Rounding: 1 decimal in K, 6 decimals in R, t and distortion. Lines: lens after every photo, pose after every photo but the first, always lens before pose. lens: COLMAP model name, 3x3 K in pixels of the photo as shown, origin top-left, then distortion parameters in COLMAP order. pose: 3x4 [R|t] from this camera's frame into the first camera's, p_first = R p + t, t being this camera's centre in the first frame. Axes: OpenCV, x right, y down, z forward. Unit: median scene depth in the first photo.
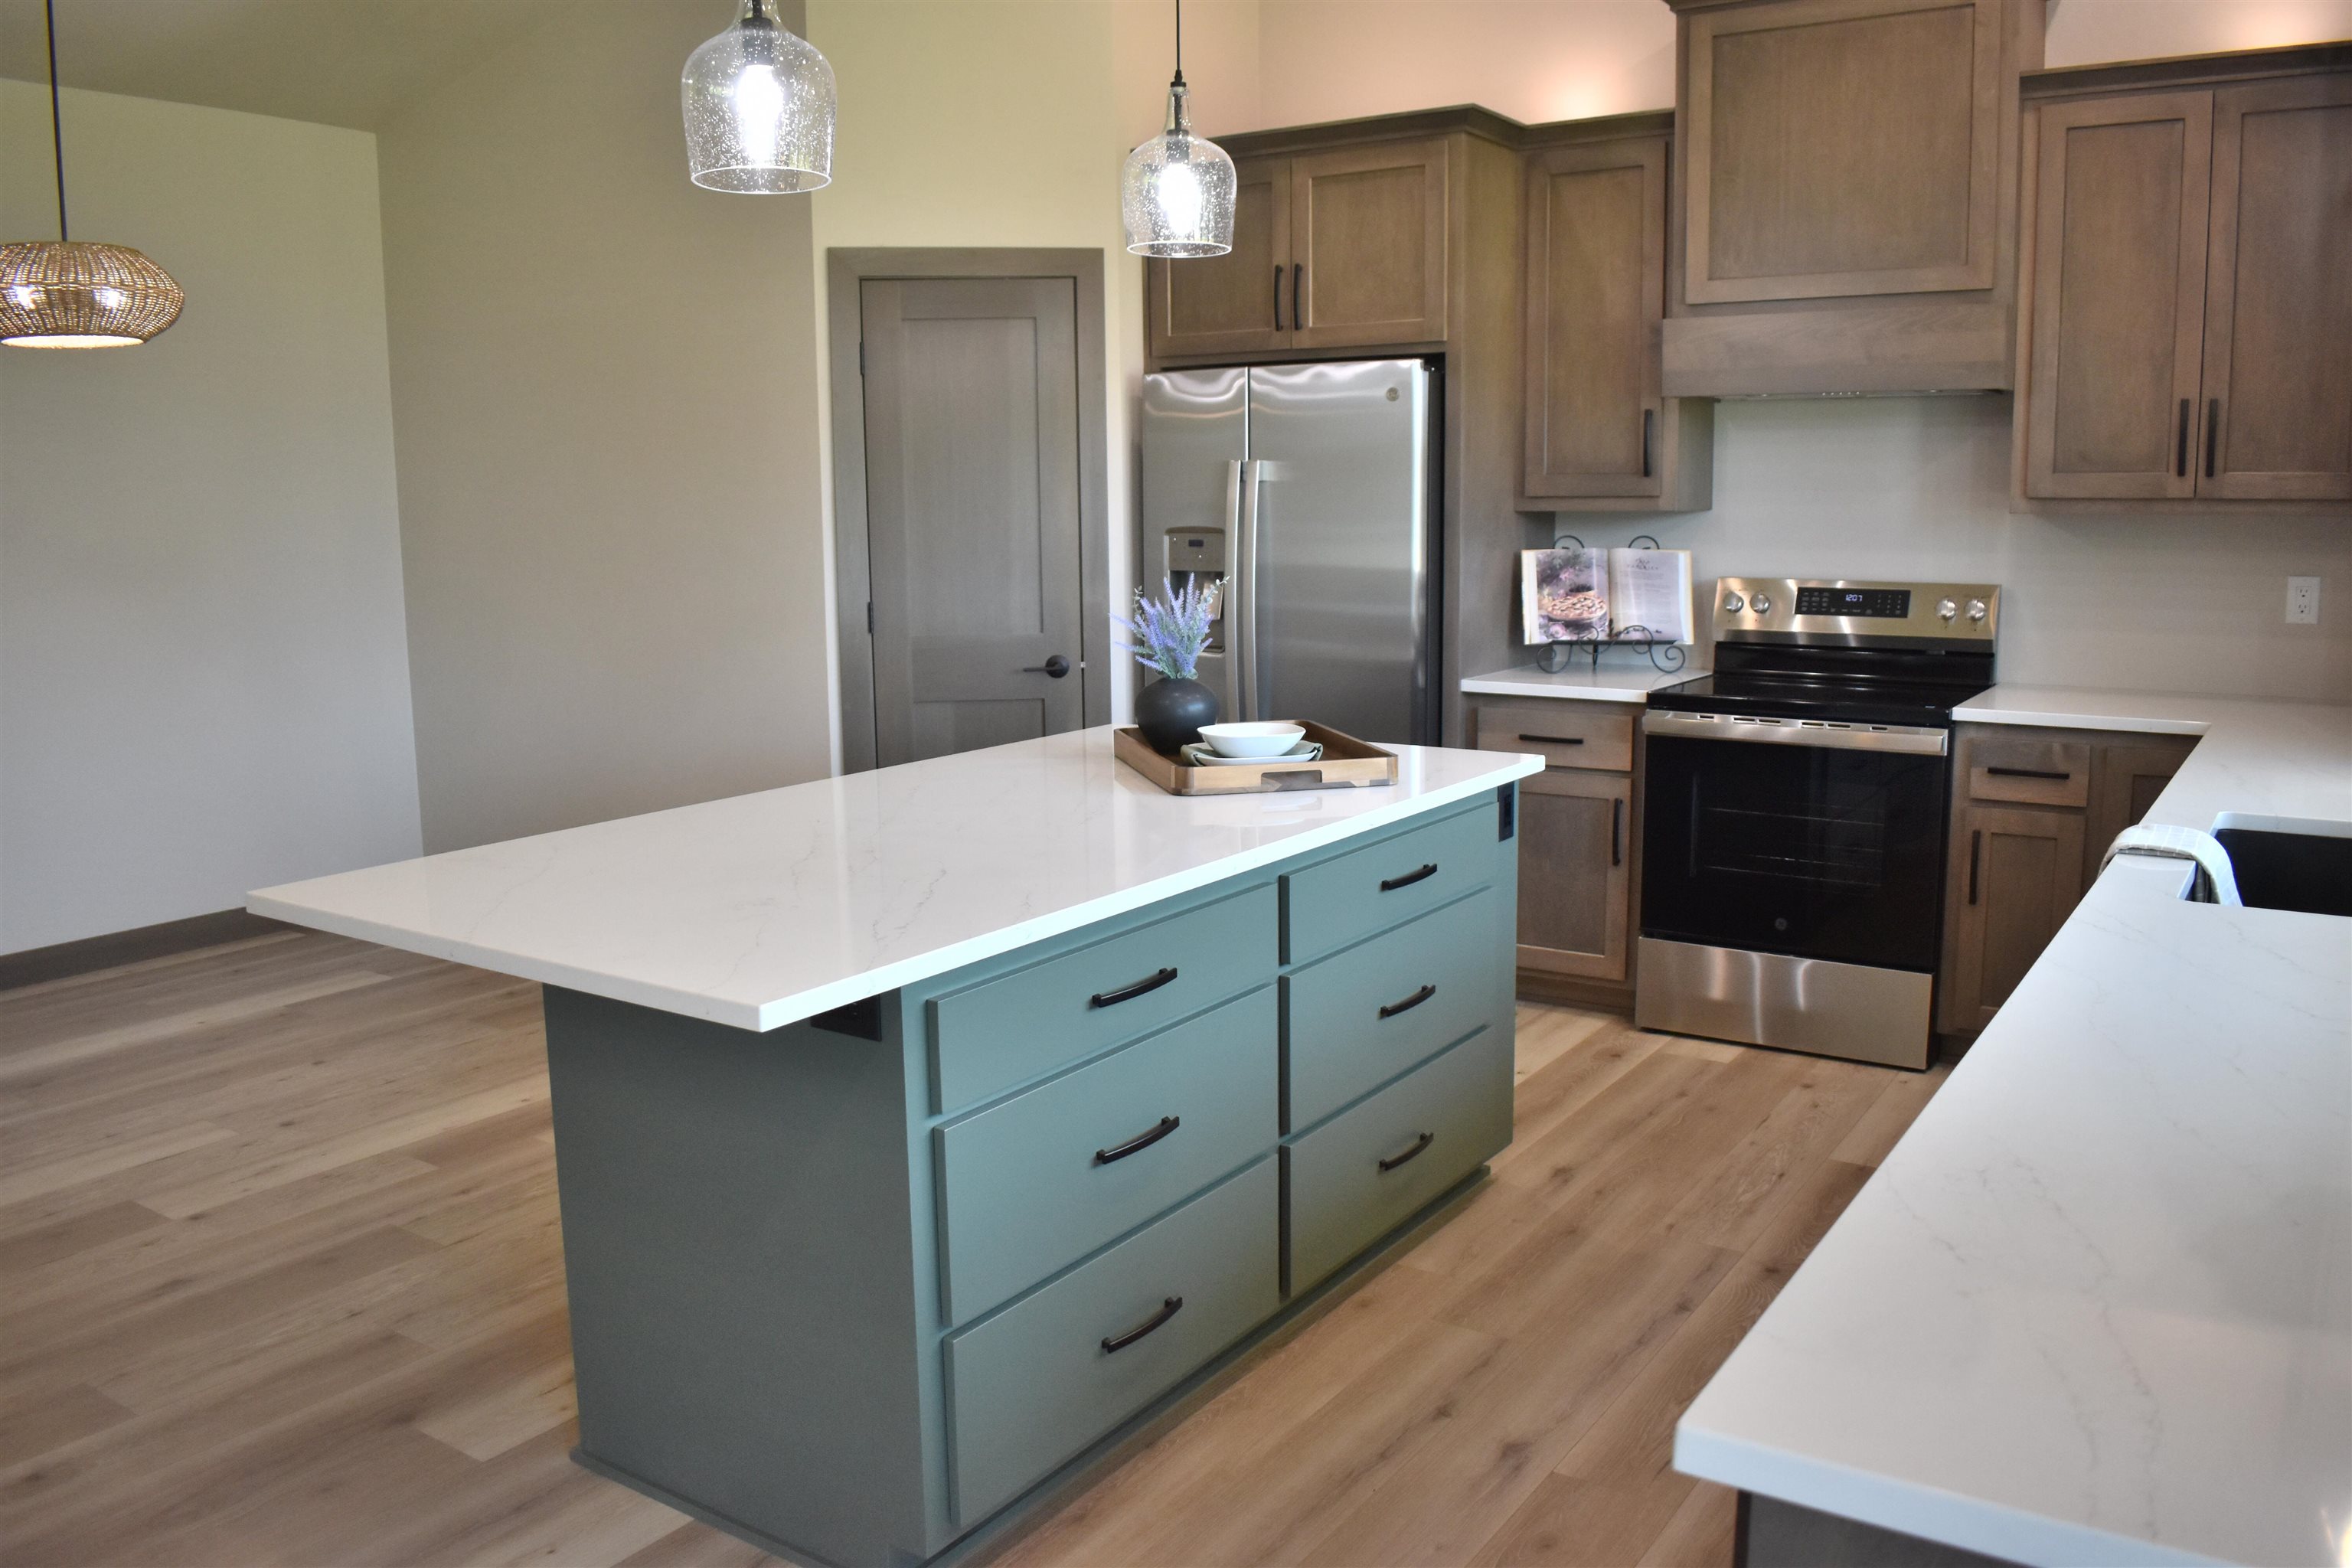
lens RADIAL K [[1842.4, 0, 1173.2], [0, 1842.4, 792.4], [0, 0, 1]] dist [-0.093690, 0.014754]
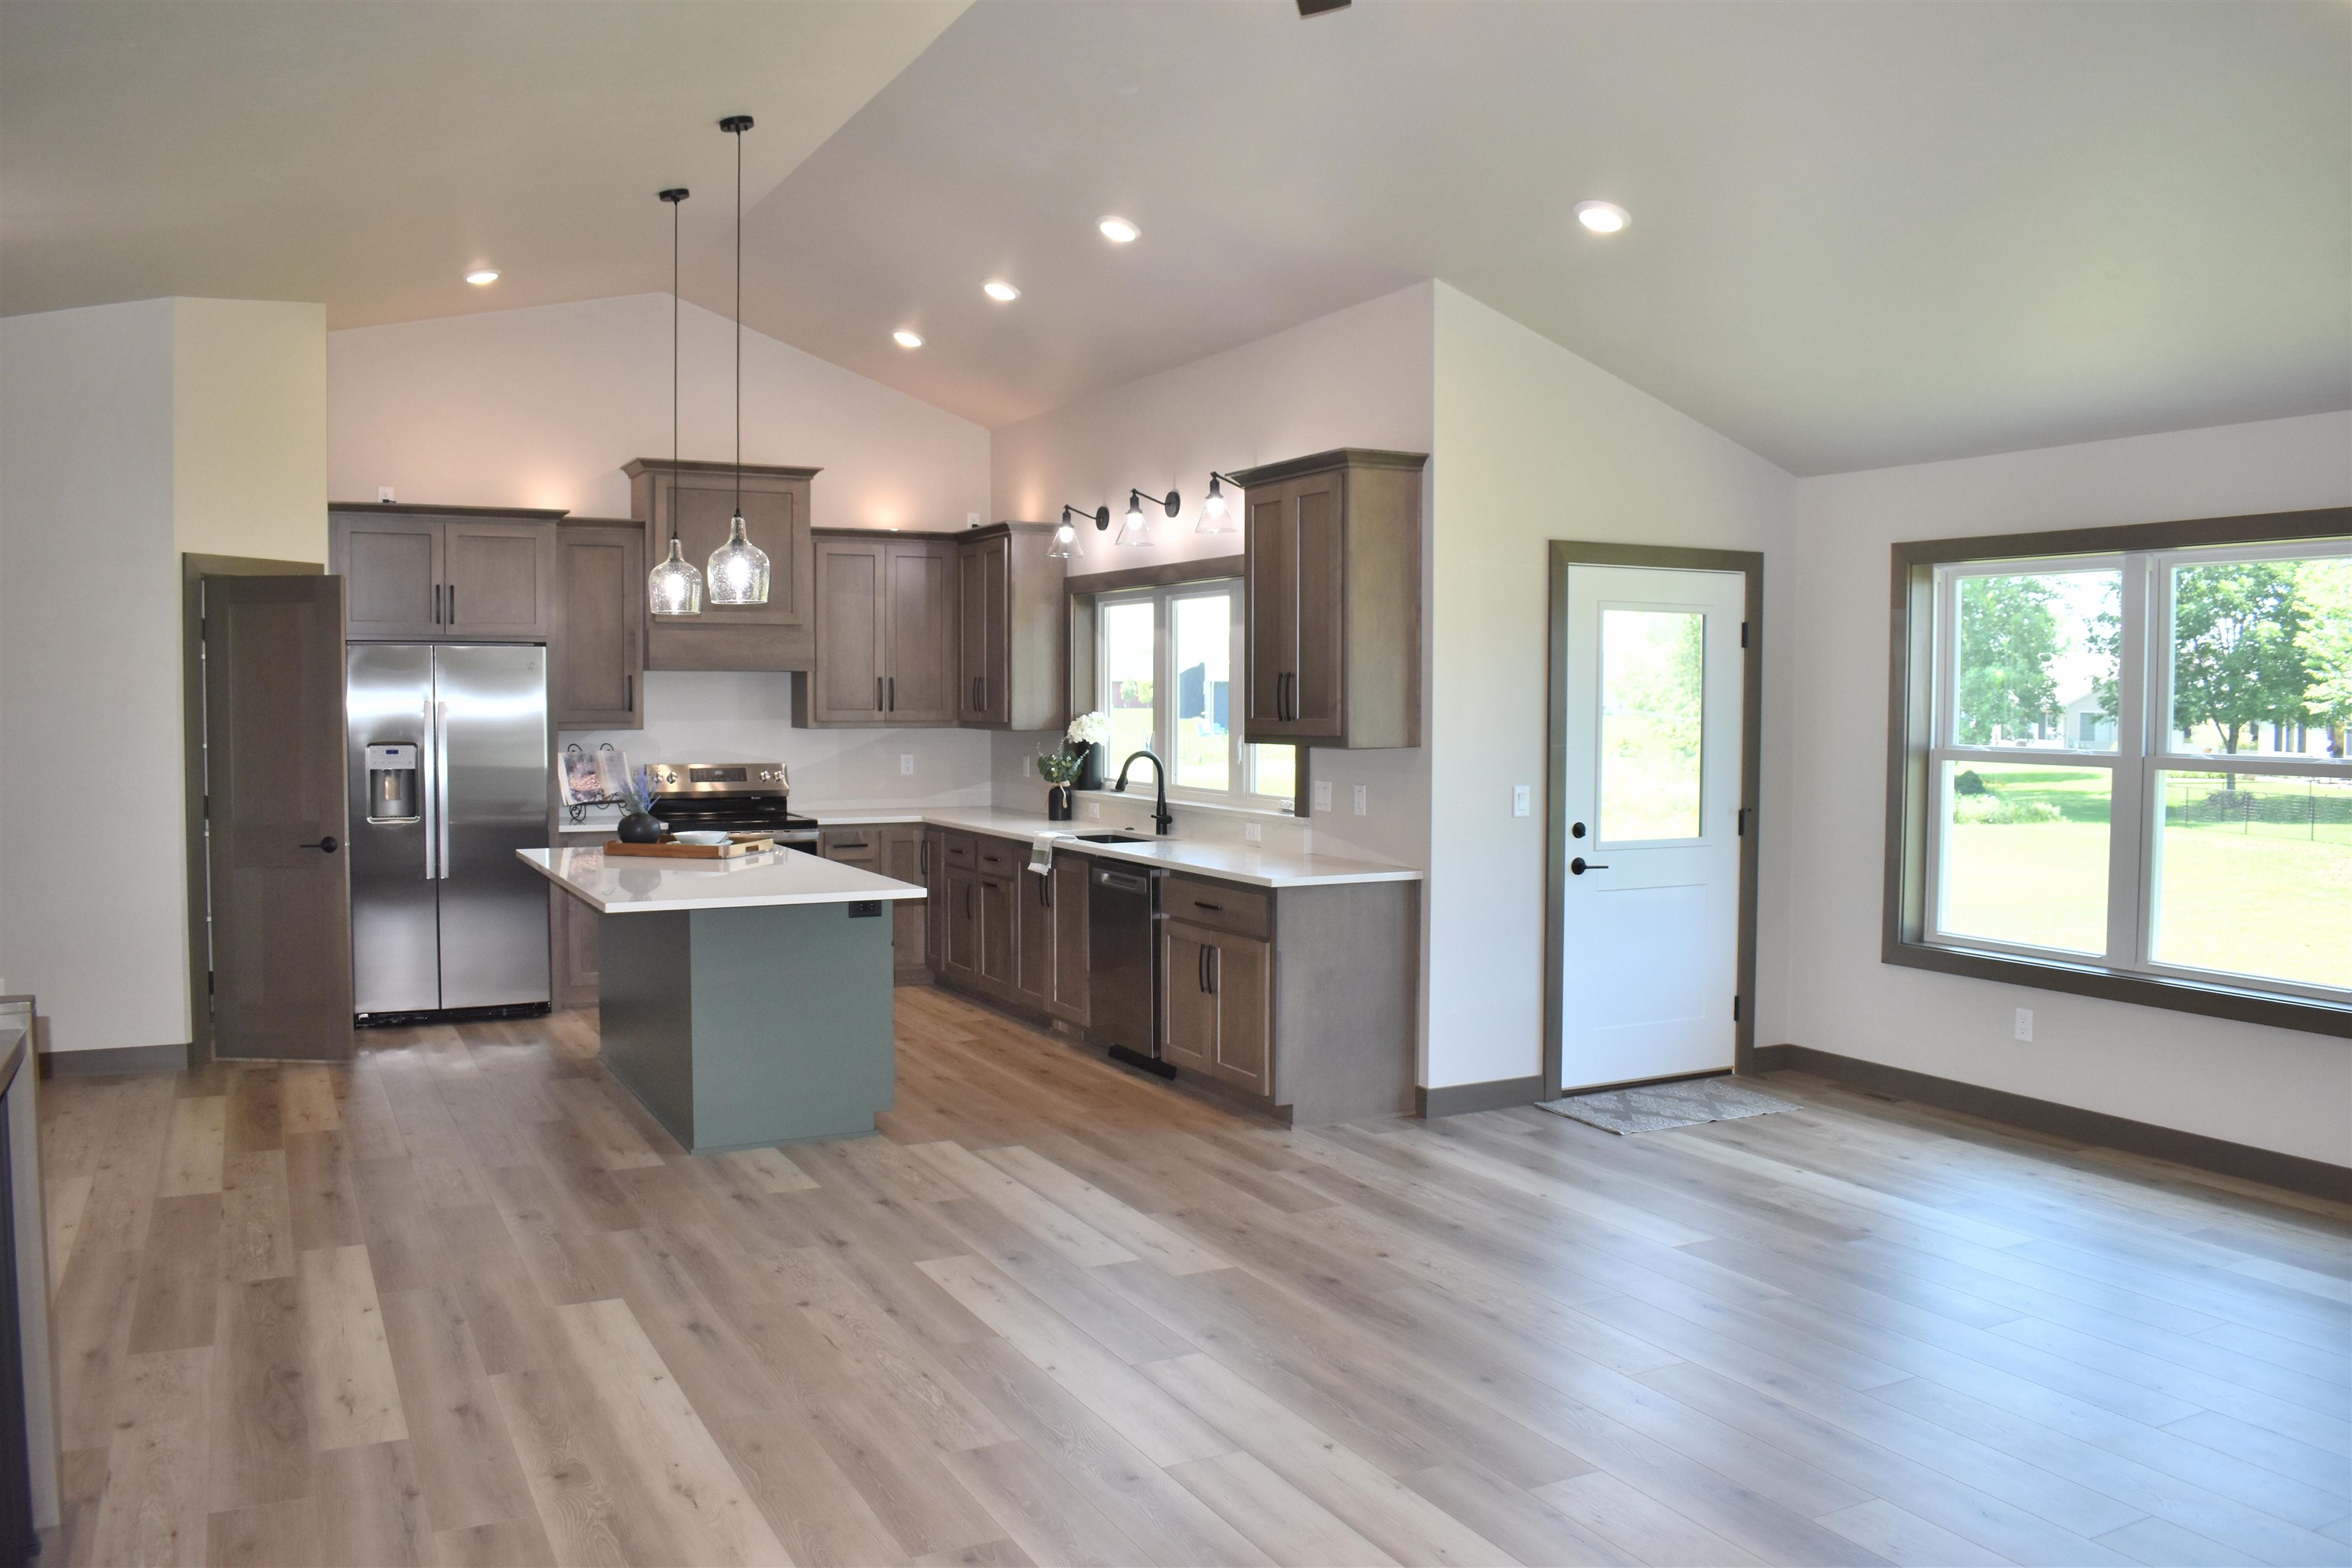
lens RADIAL K [[1842.4, 0, 1180.6], [0, 1842.4, 775.0], [0, 0, 1]] dist [-0.093690, 0.014754]
pose [[0.473864, -0.024976, 0.880244, -1.298211], [0.133689, 0.990051, -0.043878, 0.055567], [-0.870391, 0.138471, 0.472489, -0.417039]]
